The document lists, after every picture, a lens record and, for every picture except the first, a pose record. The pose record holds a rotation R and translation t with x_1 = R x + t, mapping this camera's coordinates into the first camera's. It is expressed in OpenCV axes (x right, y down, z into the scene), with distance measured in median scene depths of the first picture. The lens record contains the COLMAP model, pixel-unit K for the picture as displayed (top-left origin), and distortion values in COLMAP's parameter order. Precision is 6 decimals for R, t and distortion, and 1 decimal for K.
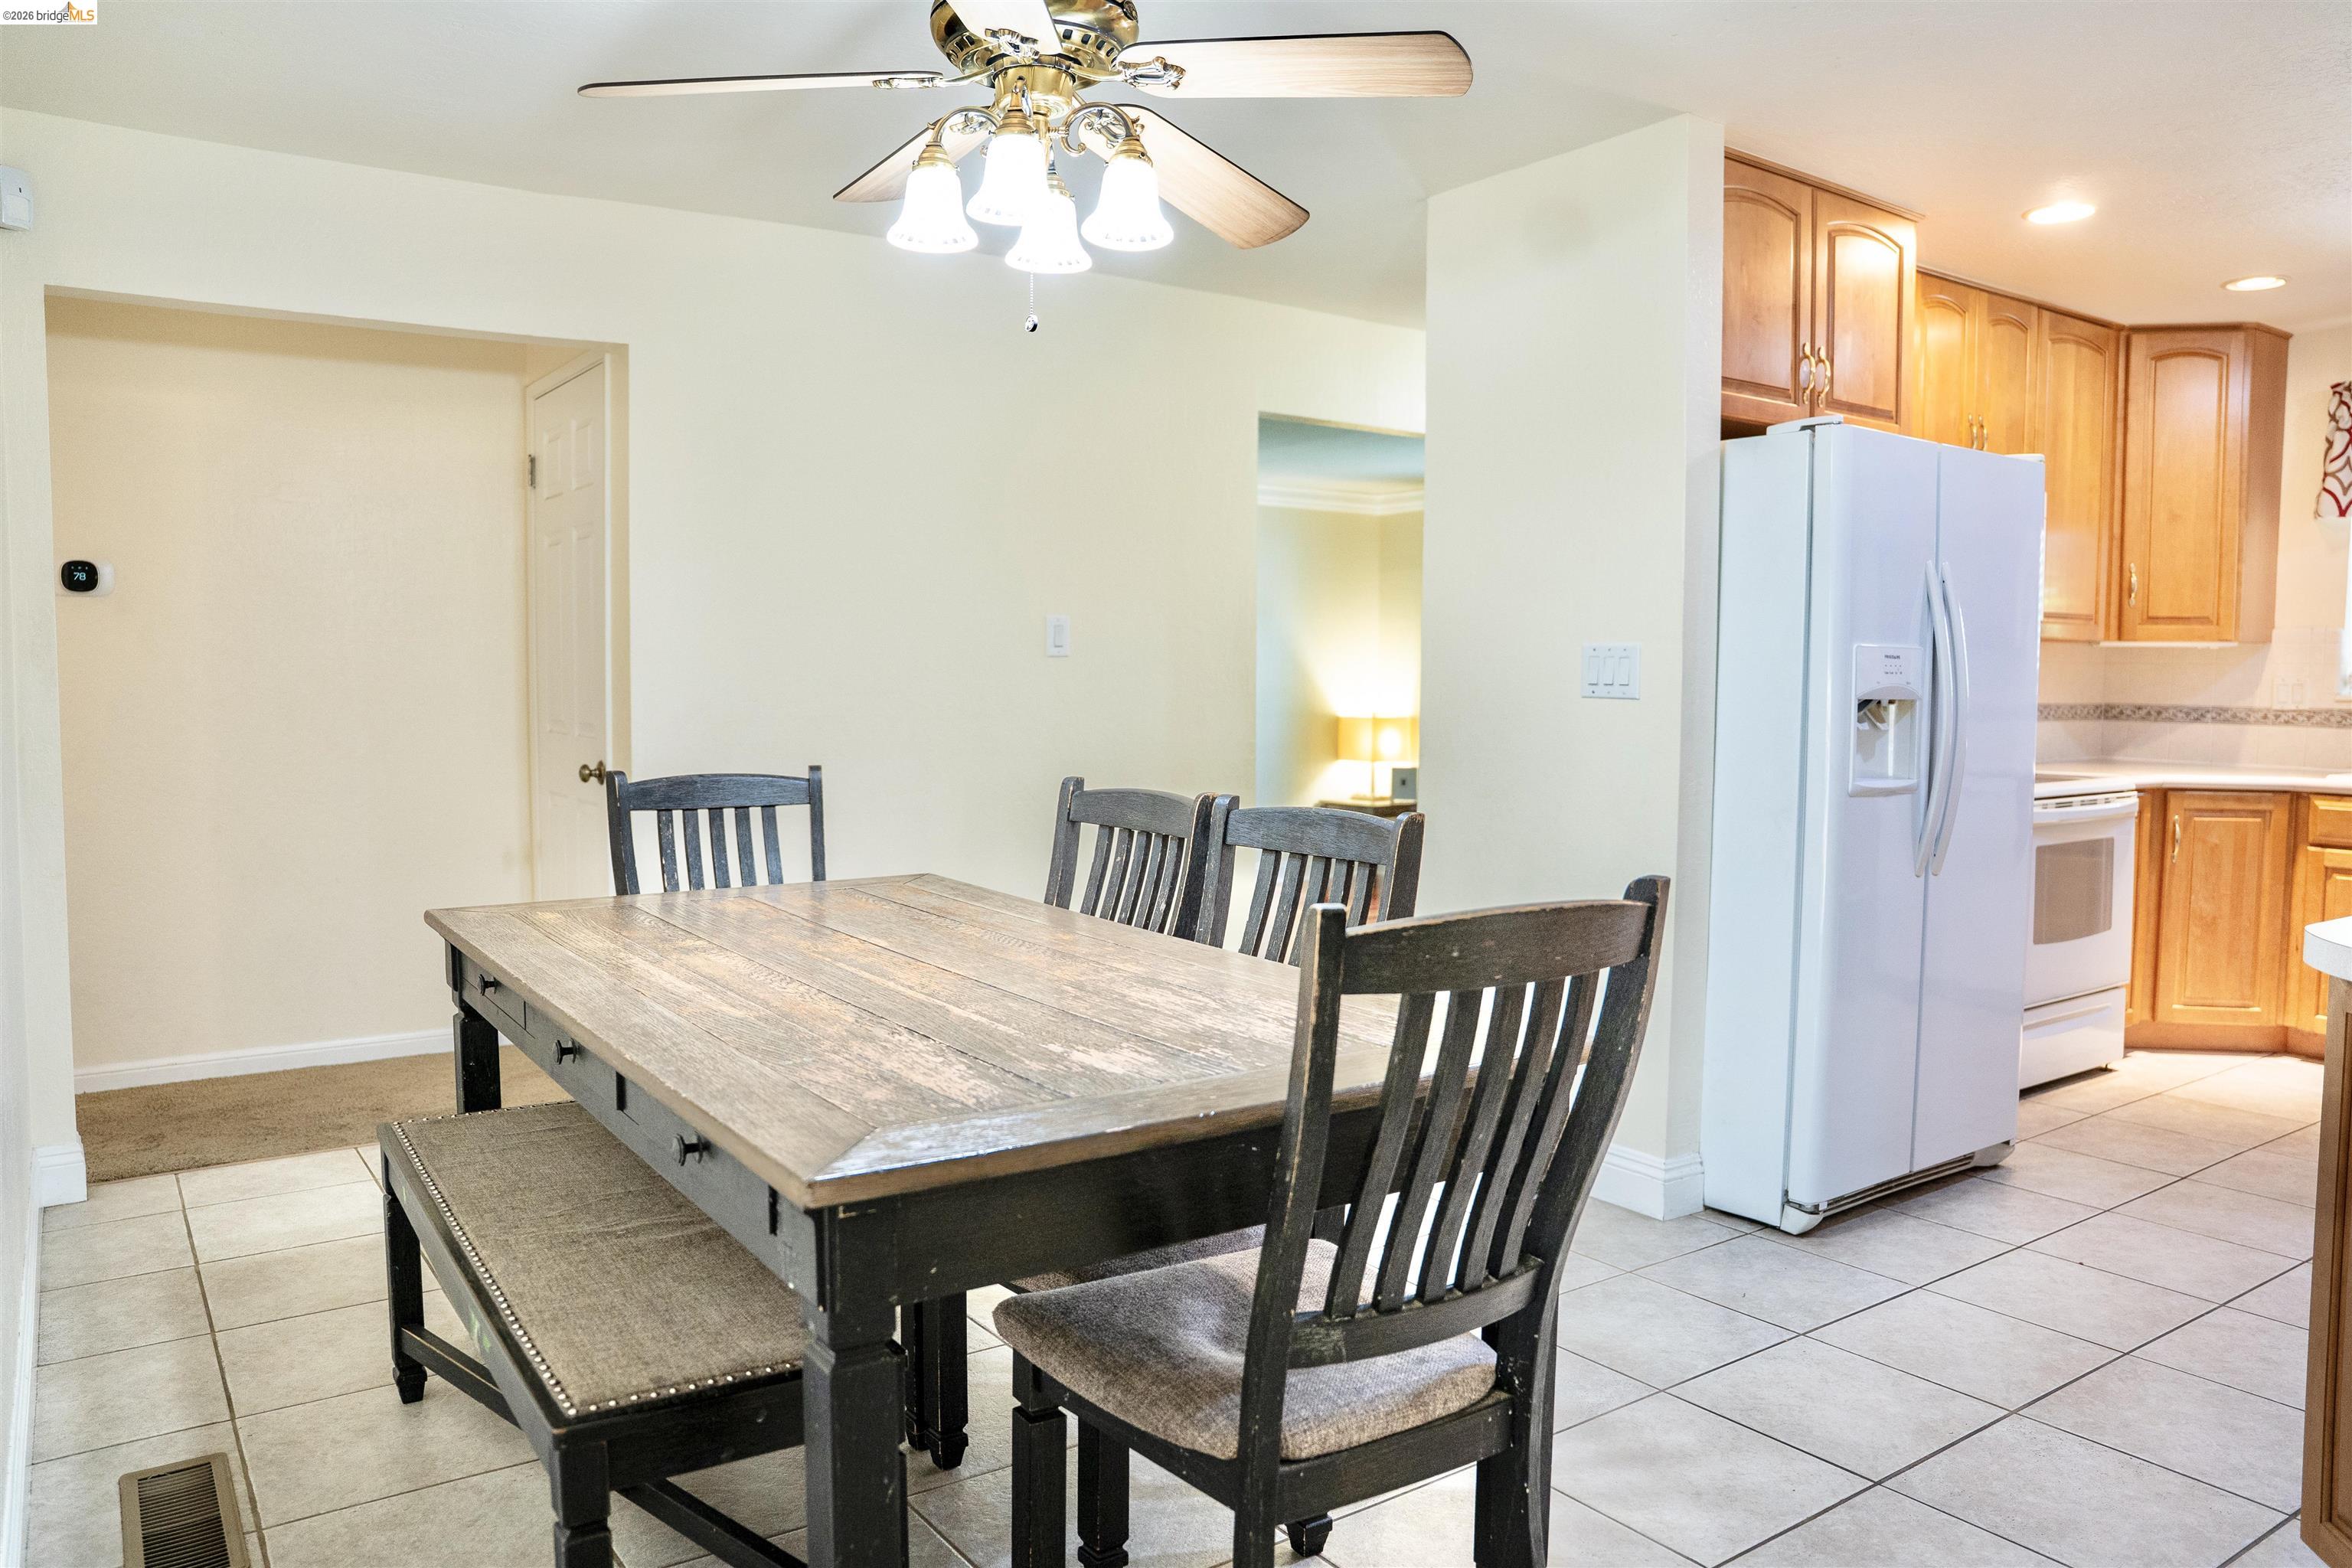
lens RADIAL K [[1645.5, 0, 1176.0], [0, 1645.5, 784.0], [0, 0, 1]] dist [-0.127500, 0.100707]
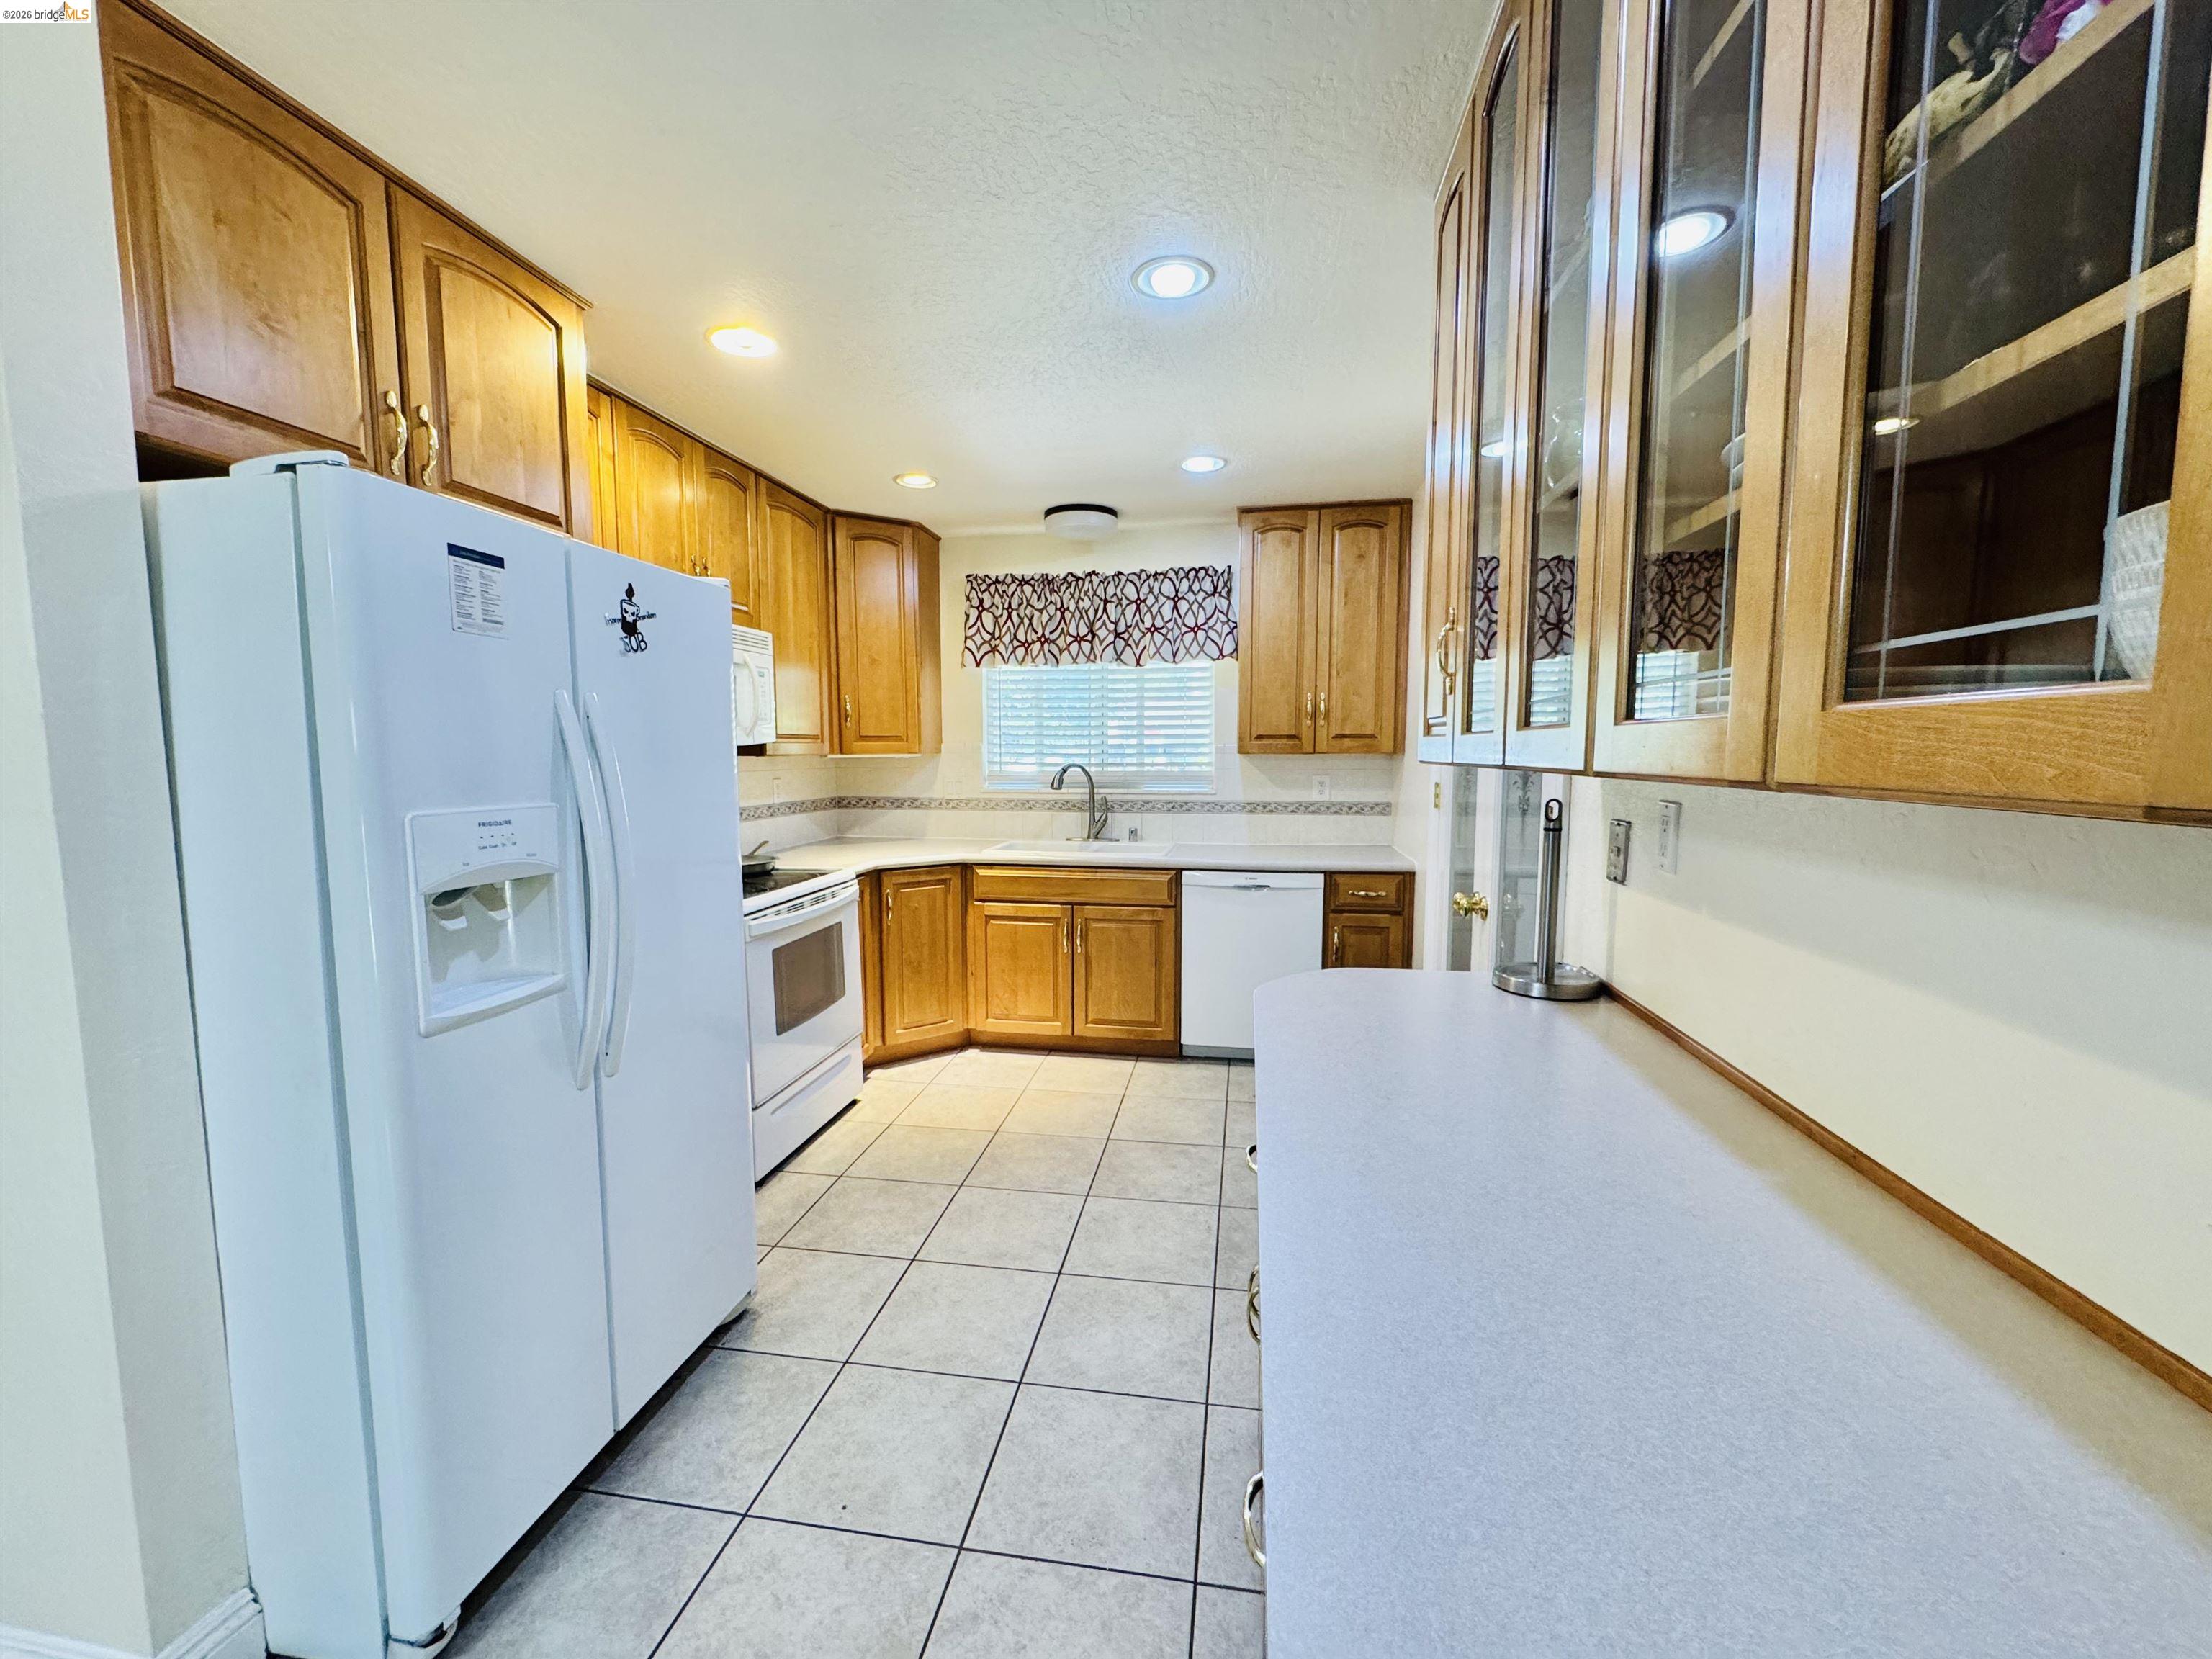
lens RADIAL K [[892.1, 0, 1106.0], [0, 892.1, 829.5], [0, 0, 1]] dist [-0.003950, 0.000062]
pose [[0.701621, -0.072476, 0.708855, 0.238424], [0.056821, 0.997336, 0.045731, -0.053206], [-0.710281, 0.008192, 0.703870, 0.354671]]
